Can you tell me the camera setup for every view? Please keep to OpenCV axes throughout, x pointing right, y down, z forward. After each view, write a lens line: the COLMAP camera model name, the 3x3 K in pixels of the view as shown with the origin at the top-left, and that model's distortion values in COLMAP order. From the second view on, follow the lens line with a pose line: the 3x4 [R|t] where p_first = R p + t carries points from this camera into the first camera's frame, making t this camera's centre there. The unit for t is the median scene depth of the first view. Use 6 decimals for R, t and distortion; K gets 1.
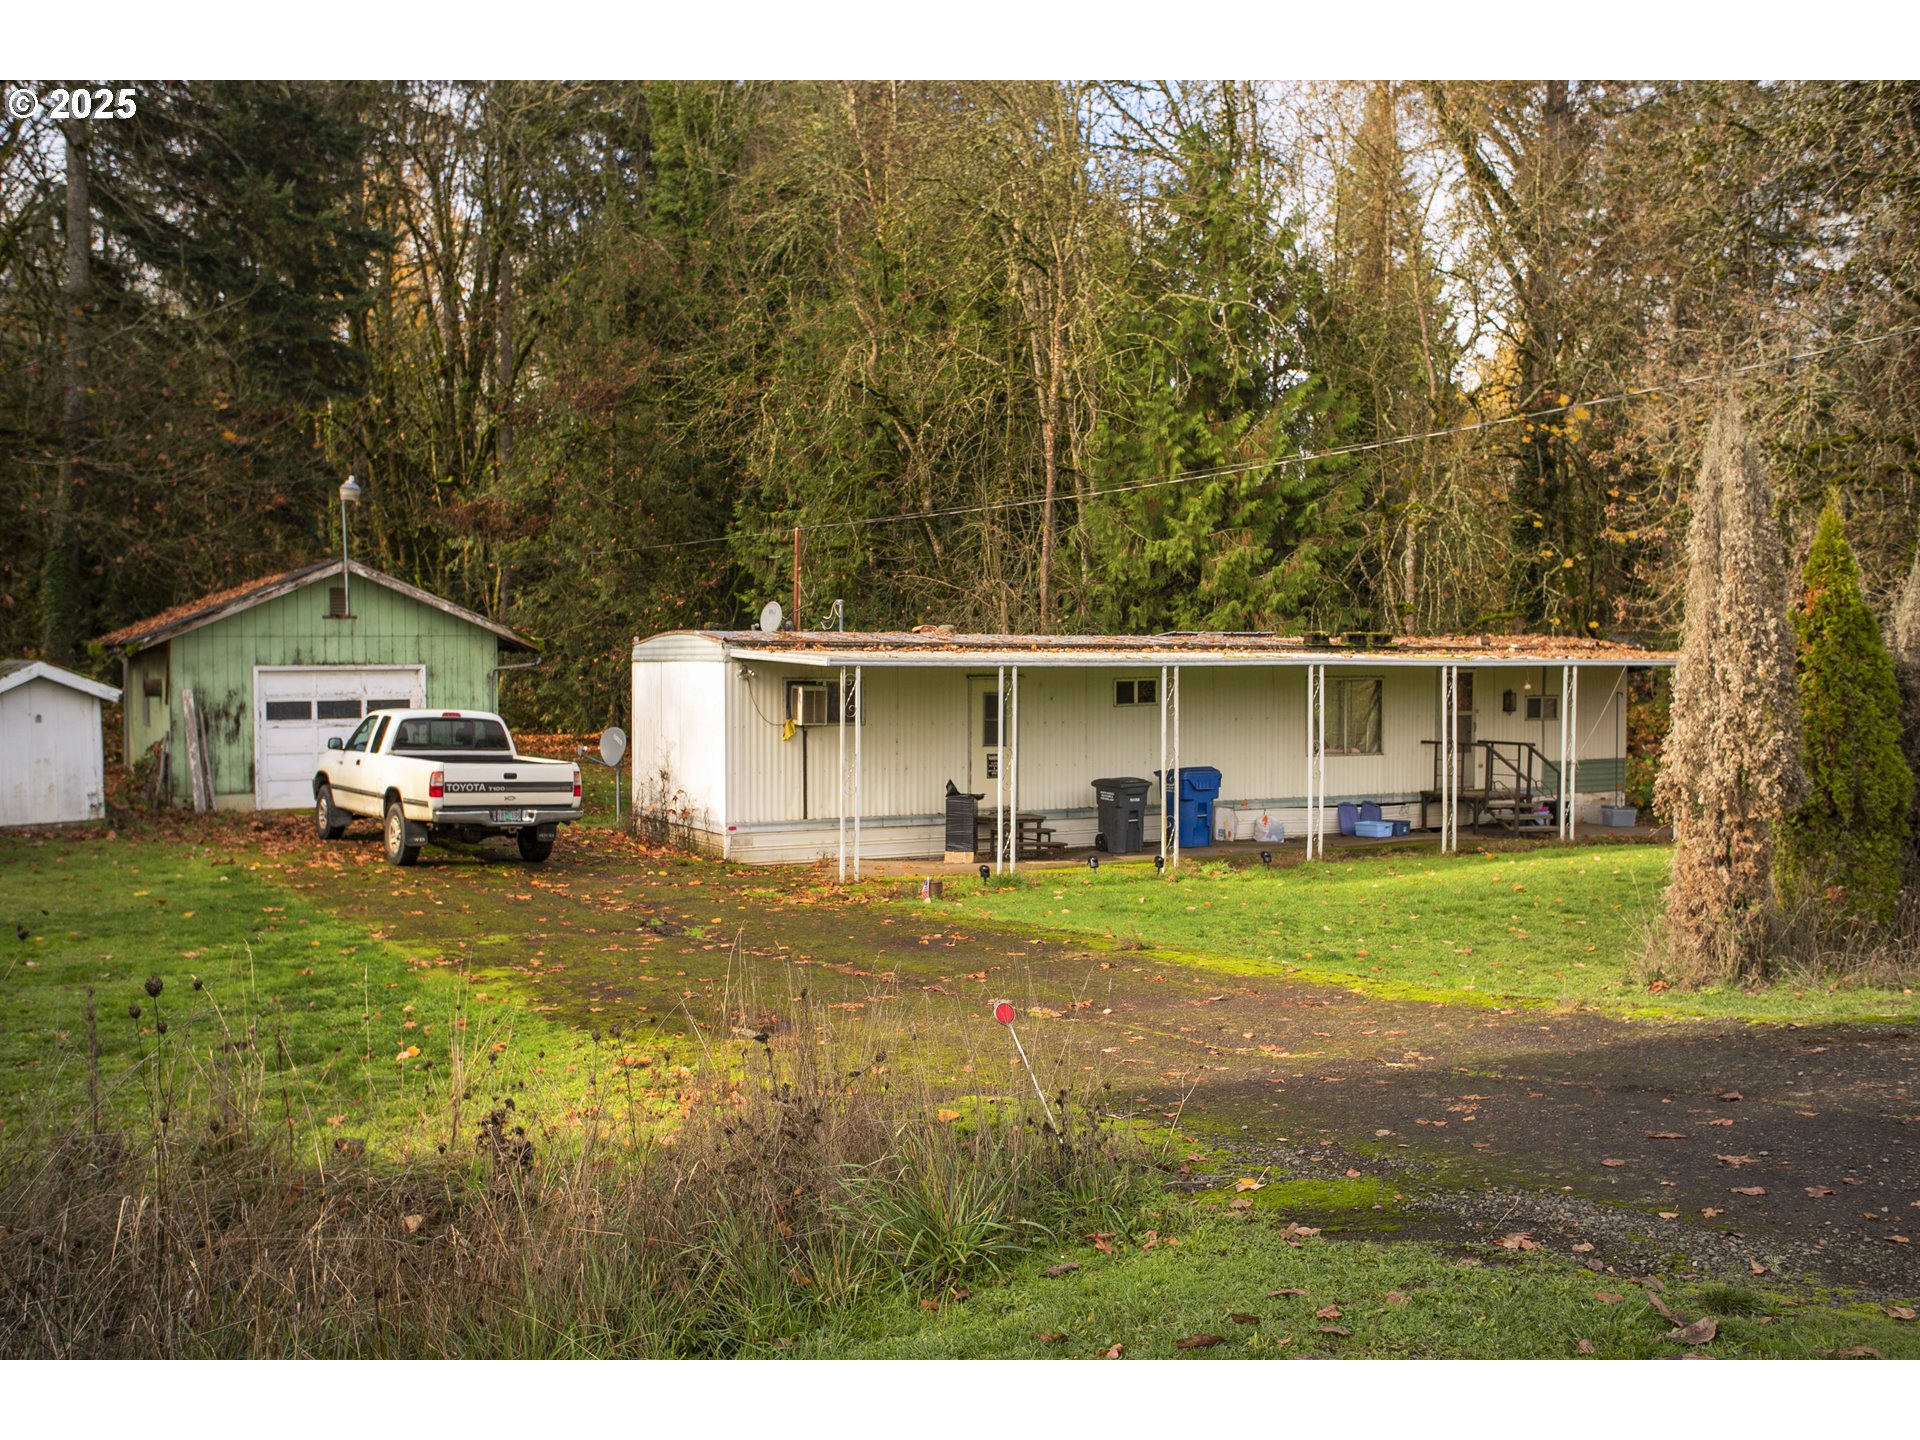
lens RADIAL K [[1762.1, 0, 960.0], [0, 1762.1, 720.0], [0, 0, 1]] dist [0.005321, 0.020325]
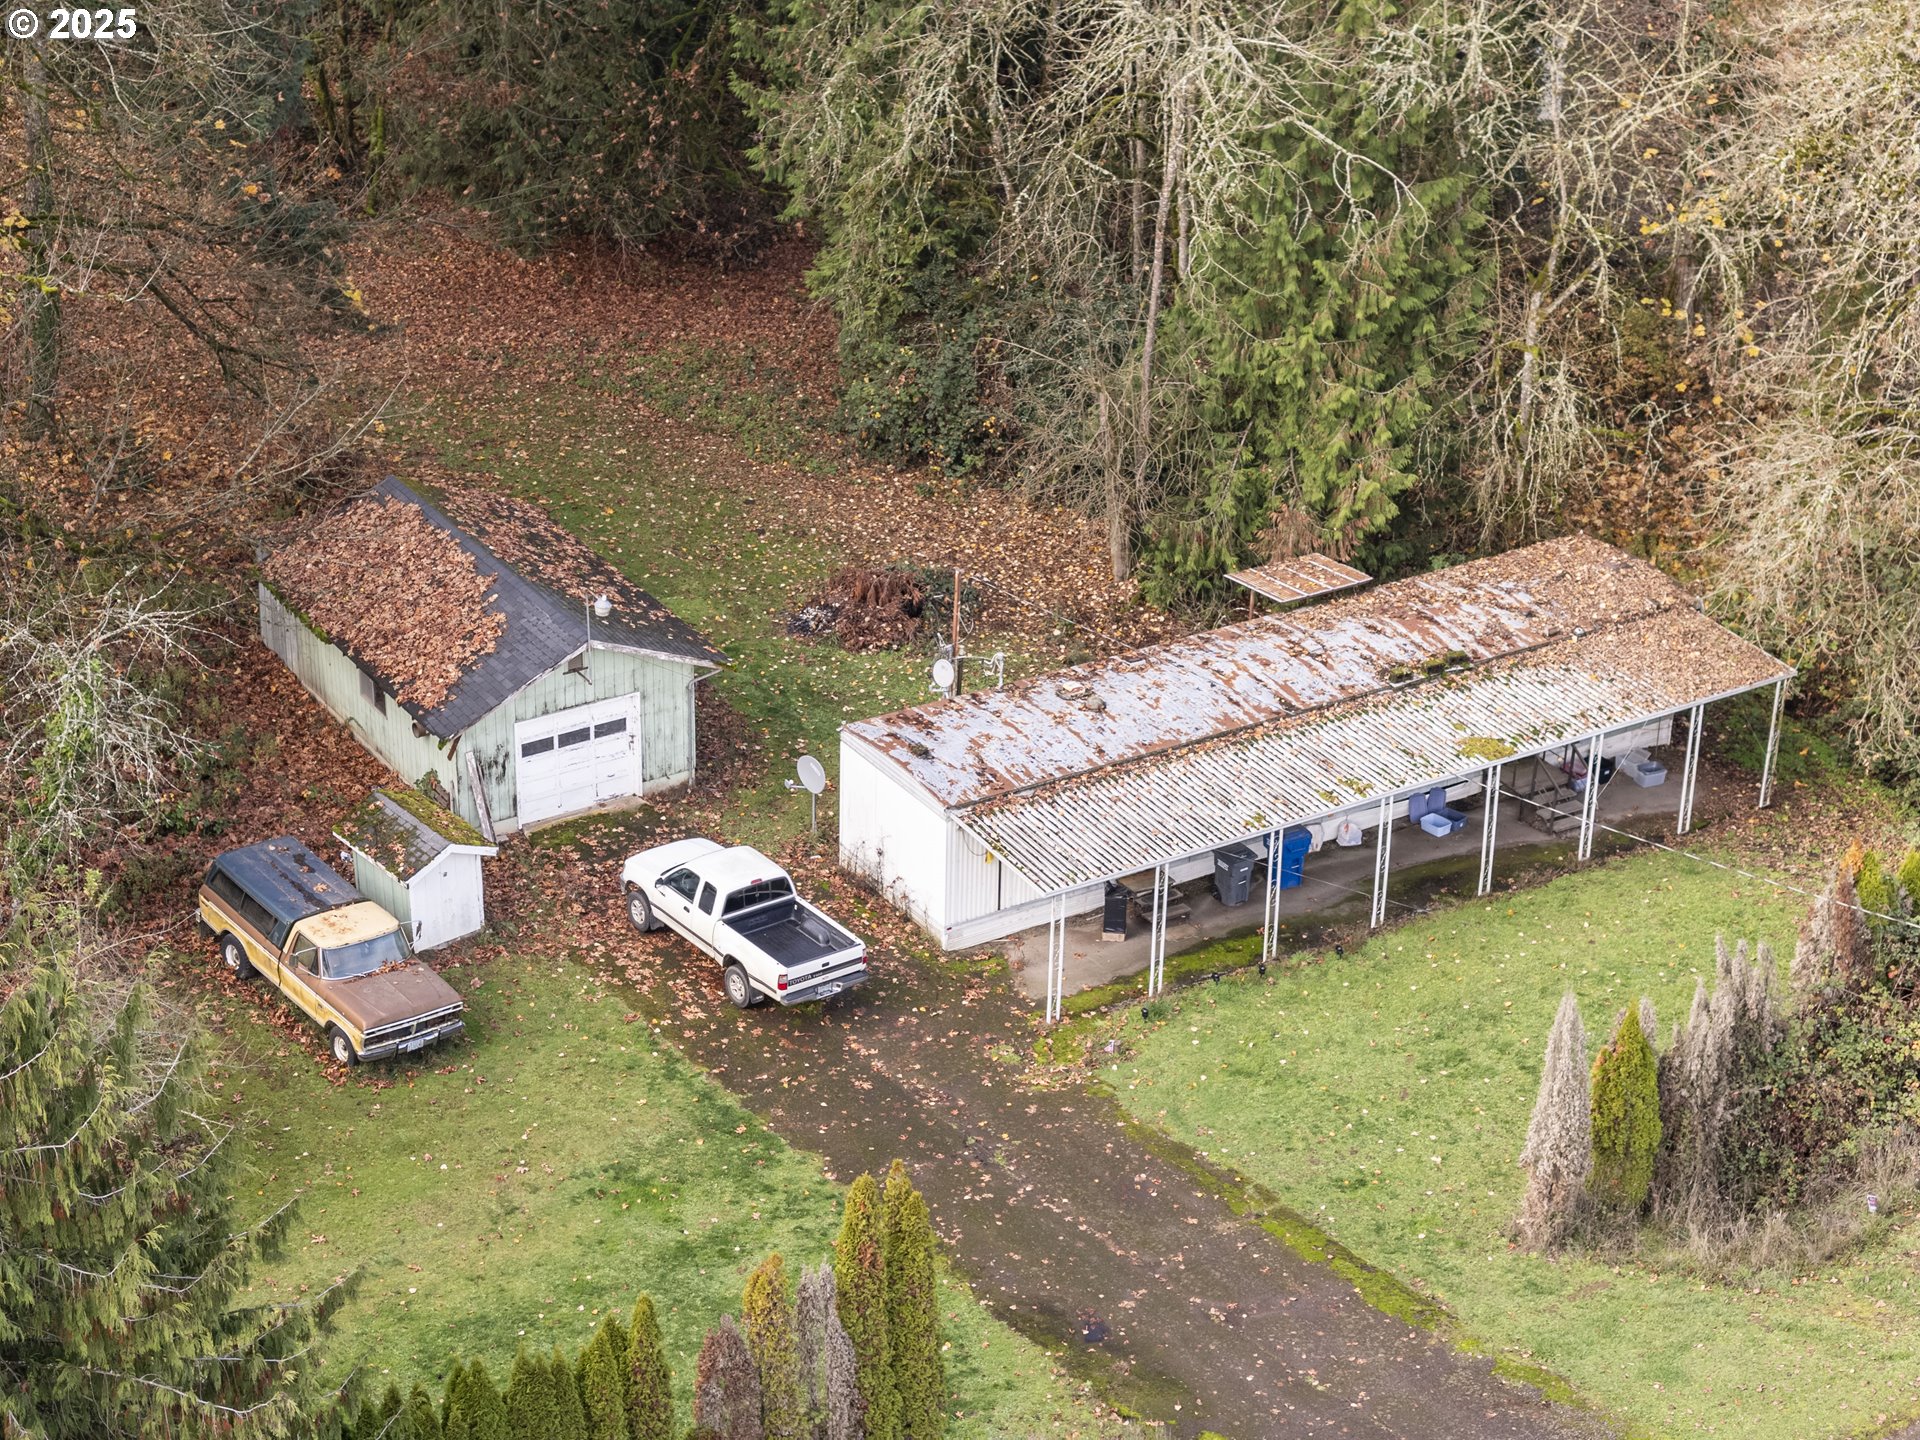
lens RADIAL K [[3827.0, 0, 960.0], [0, 3827.0, 665.9], [0, 0, 1]] dist [-0.024222, 0.279726]
pose [[0.998741, -0.005775, 0.049840, -0.228064], [-0.015318, 0.910827, 0.412505, -1.145656], [-0.047778, -0.412748, 0.909591, -1.365216]]
